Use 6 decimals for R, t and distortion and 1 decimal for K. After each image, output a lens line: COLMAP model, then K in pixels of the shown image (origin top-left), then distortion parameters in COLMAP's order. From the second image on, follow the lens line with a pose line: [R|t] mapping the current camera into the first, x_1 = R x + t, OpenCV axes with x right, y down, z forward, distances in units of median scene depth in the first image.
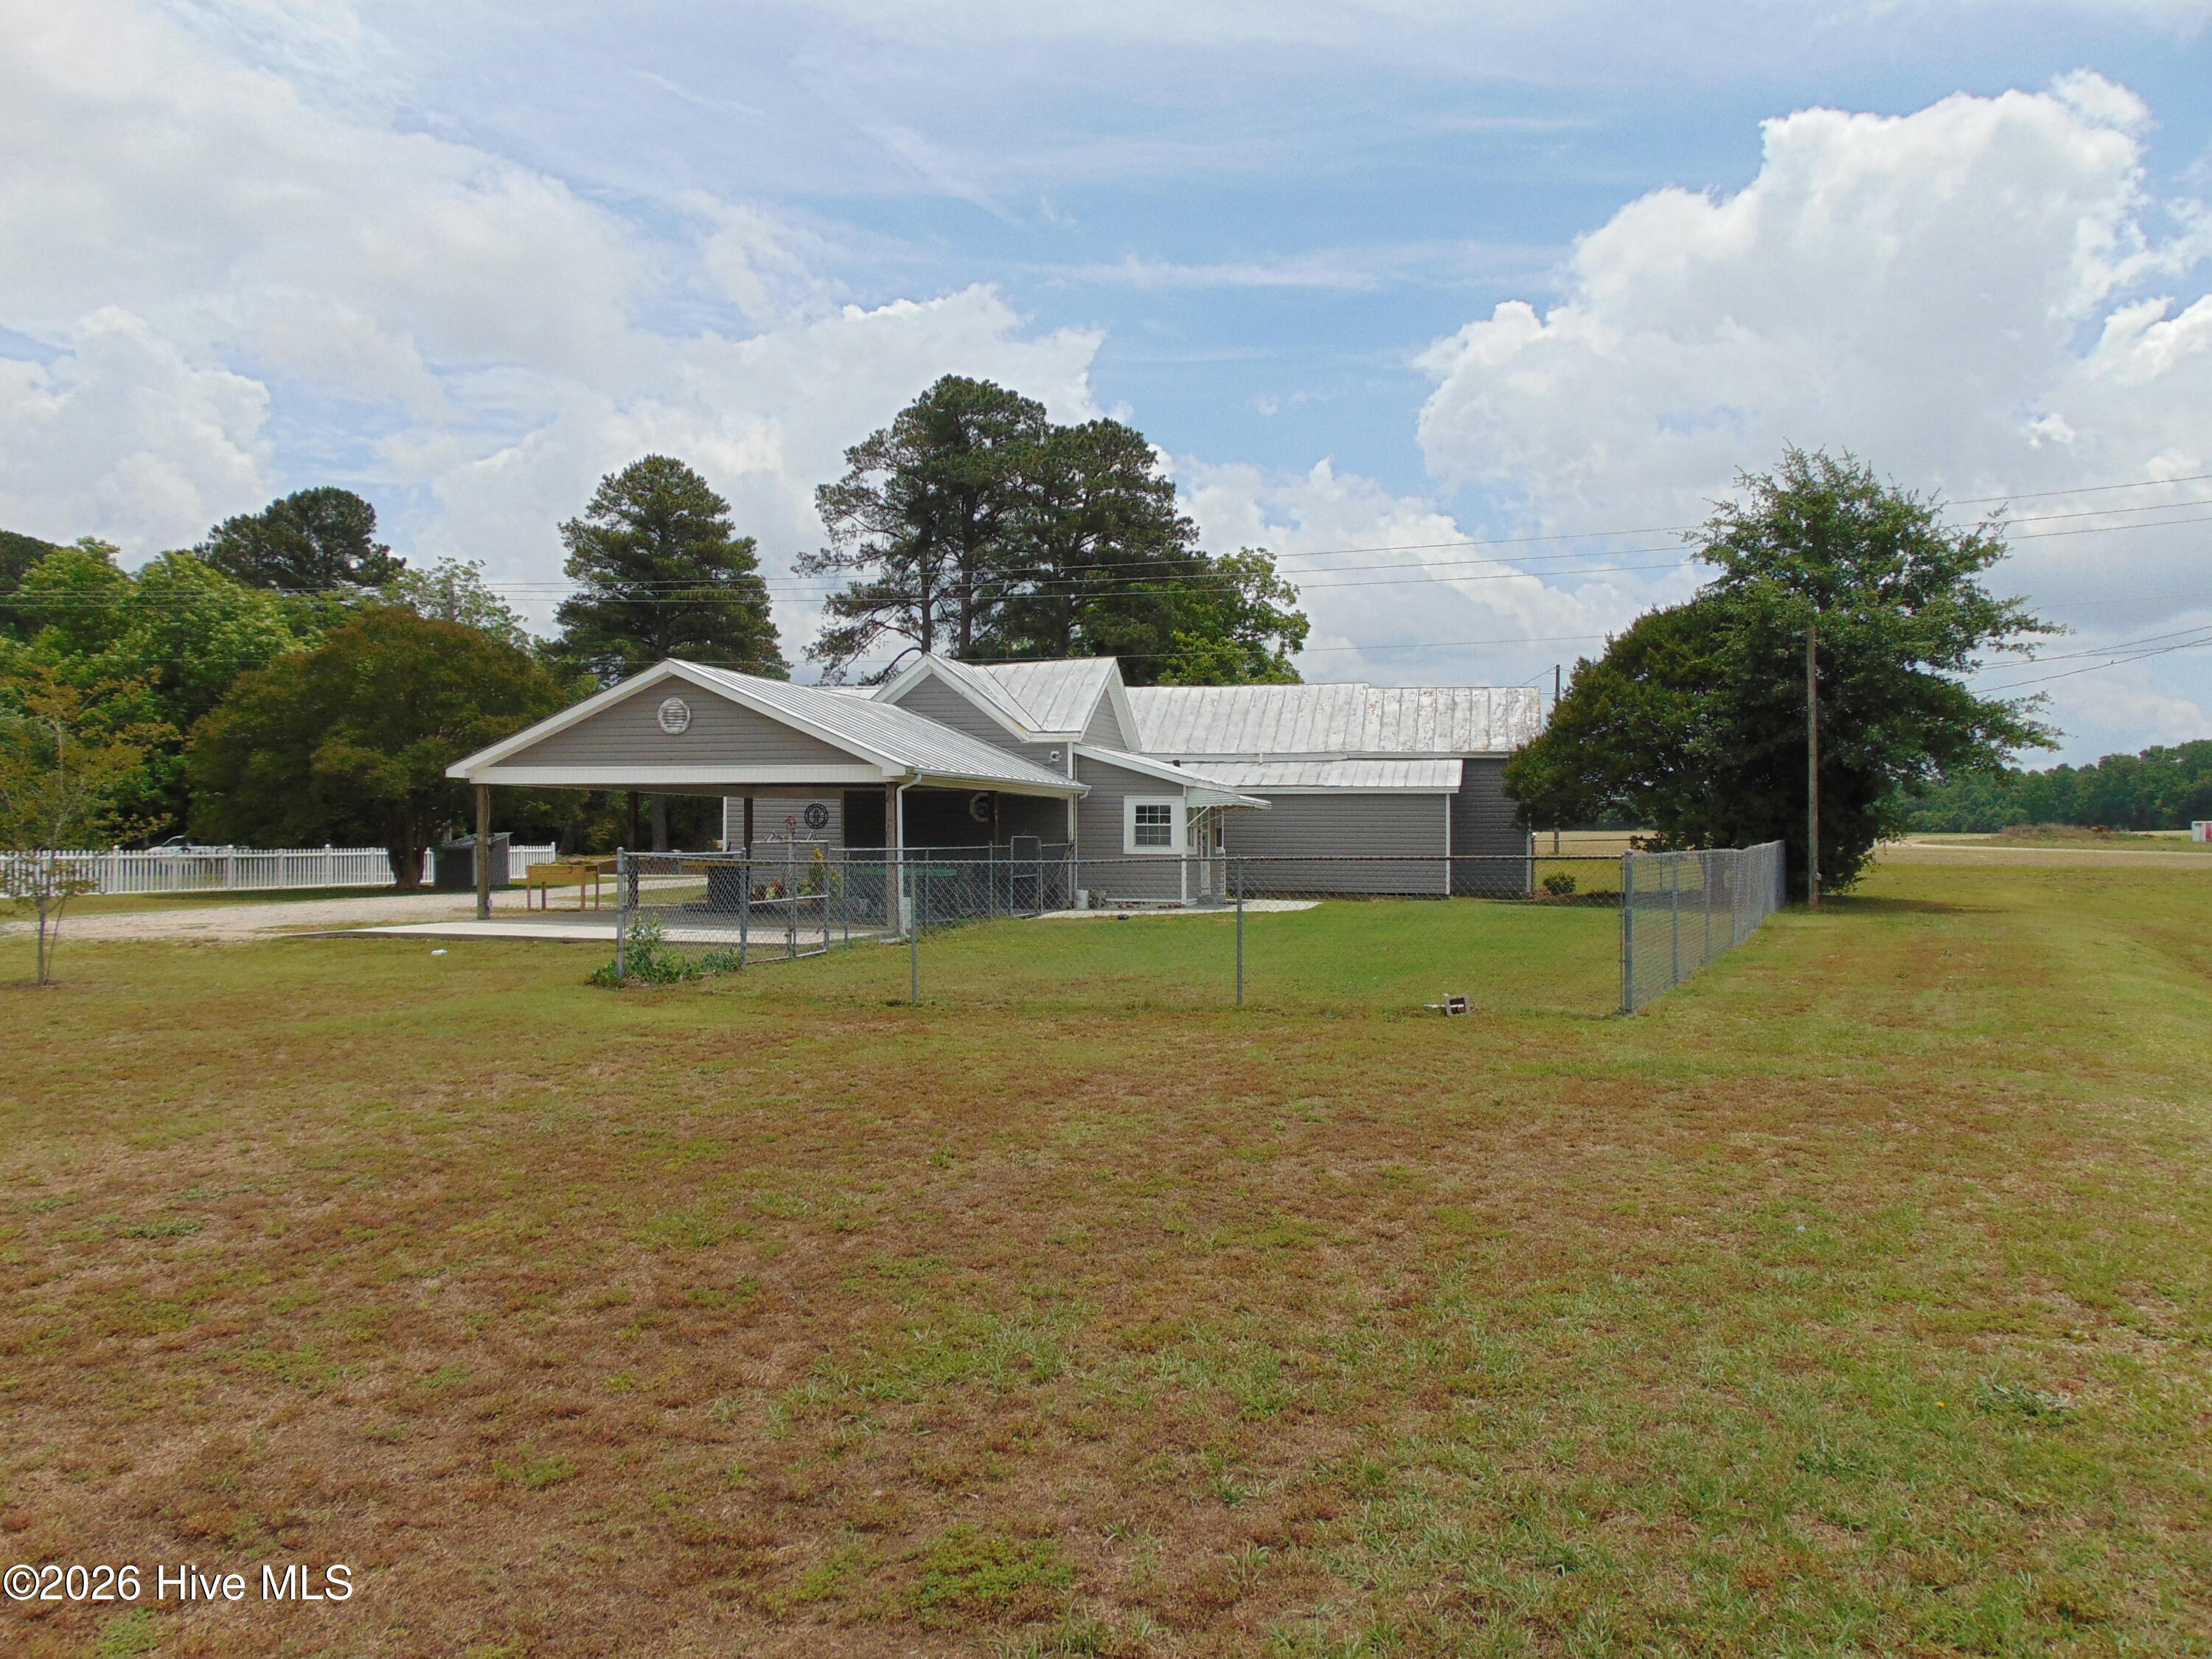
lens RADIAL K [[1673.2, 0, 1105.4], [0, 1673.2, 822.4], [0, 0, 1]] dist [-0.028348, 0.056111]
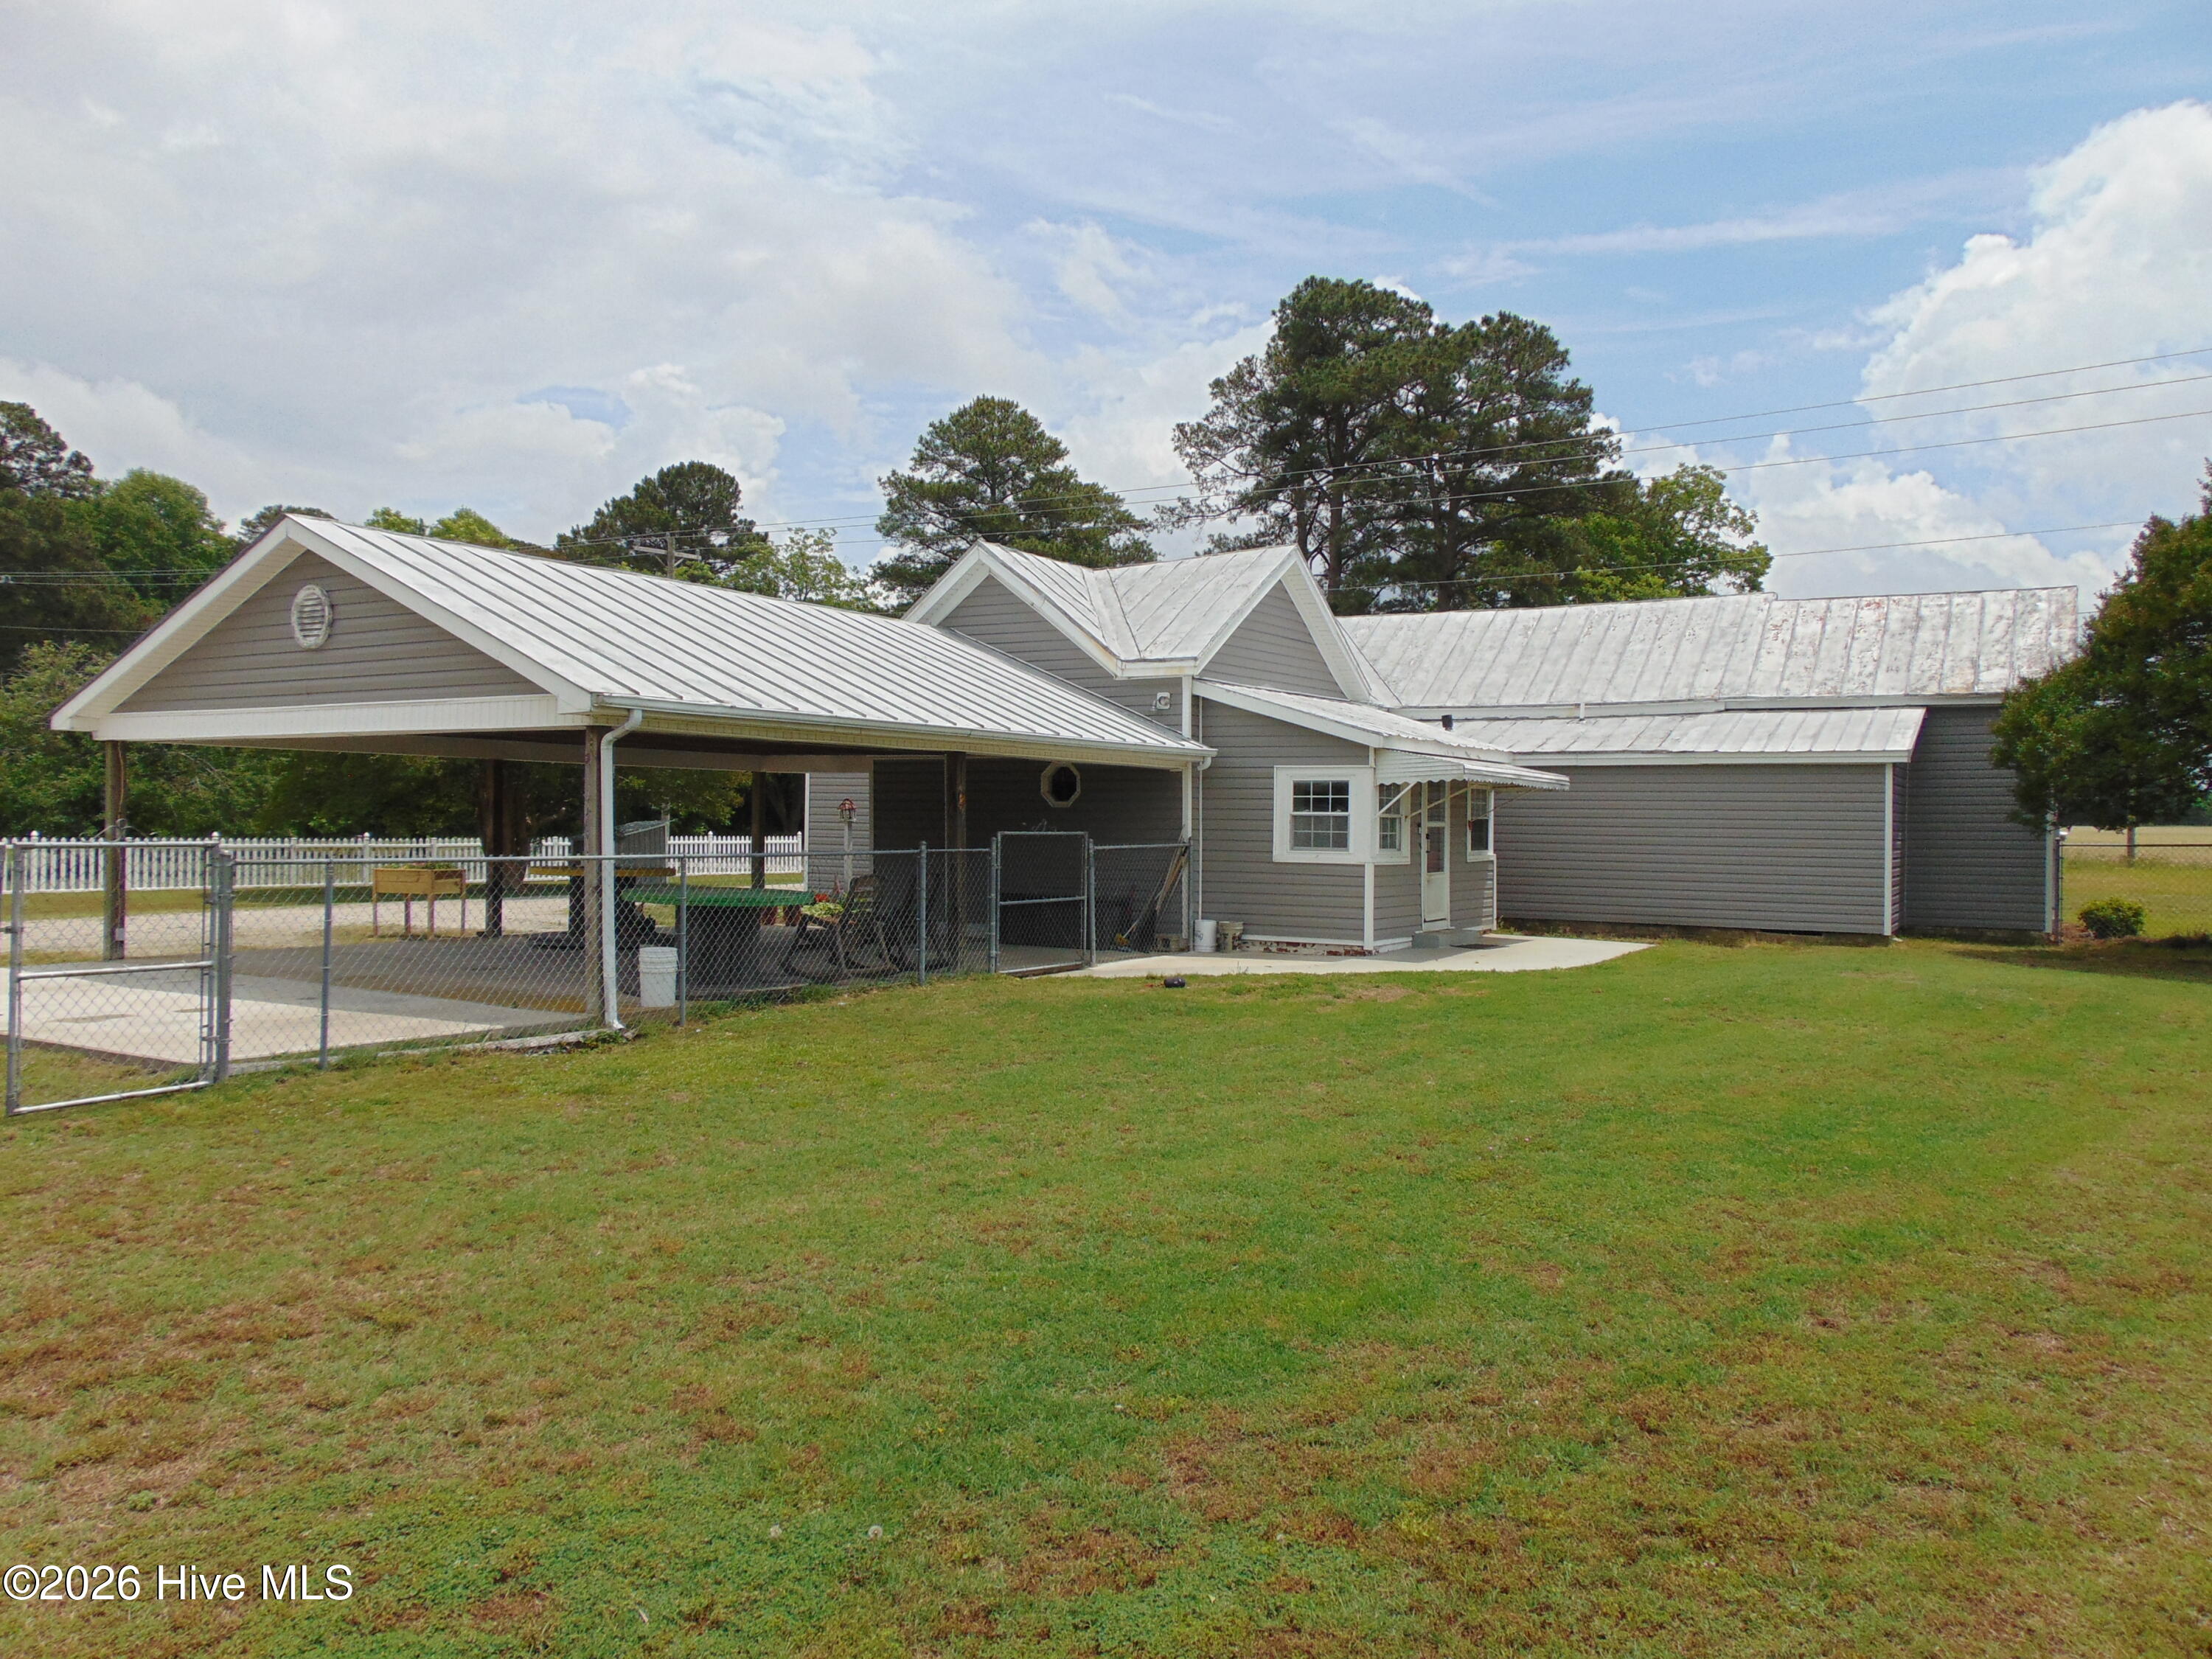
lens RADIAL K [[1673.2, 0, 1099.5], [0, 1673.2, 835.9], [0, 0, 1]] dist [-0.028348, 0.056111]
pose [[0.956441, 0.008827, -0.291792, 0.100294], [-0.004677, 0.999878, 0.014919, 0.000654], [0.291888, -0.012905, 0.956365, 0.326016]]
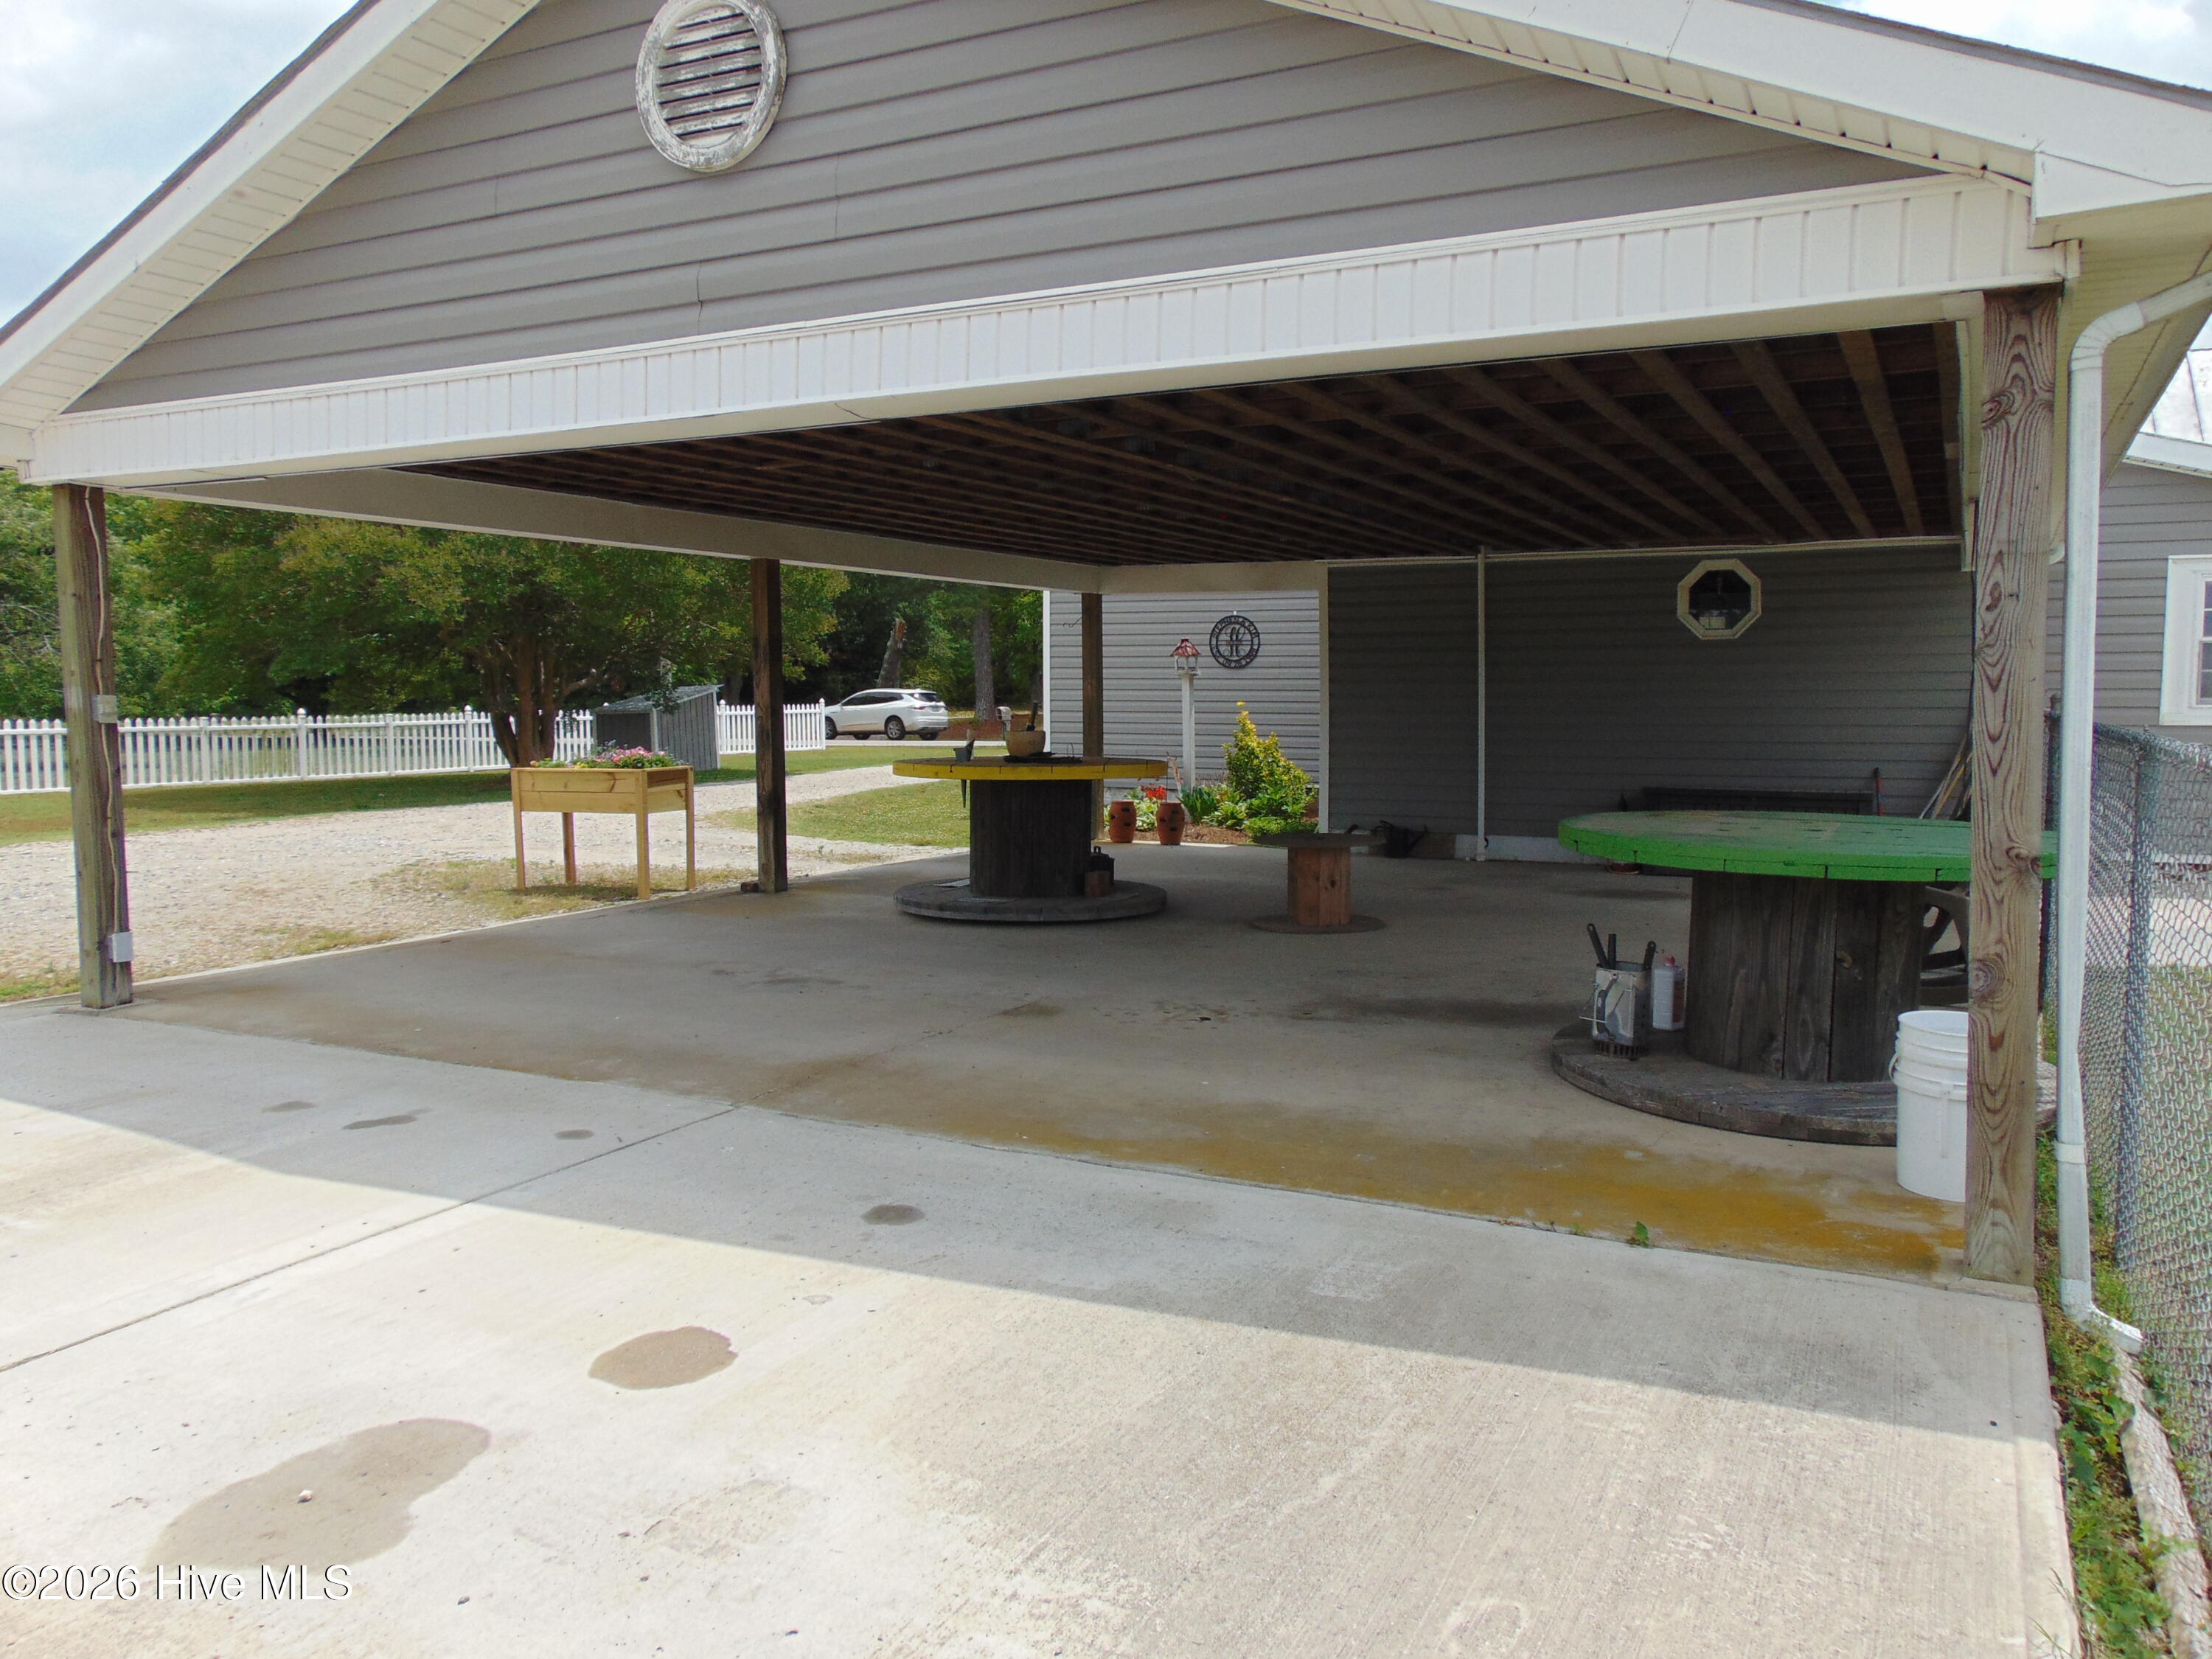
lens RADIAL K [[1673.2, 0, 1111.5], [0, 1673.2, 843.9], [0, 0, 1]] dist [-0.028348, 0.056111]
pose [[0.979538, 0.009641, -0.201029, -0.103769], [0.010874, 0.994858, 0.100694, 0.004733], [0.200966, -0.100819, 0.974396, 0.491960]]
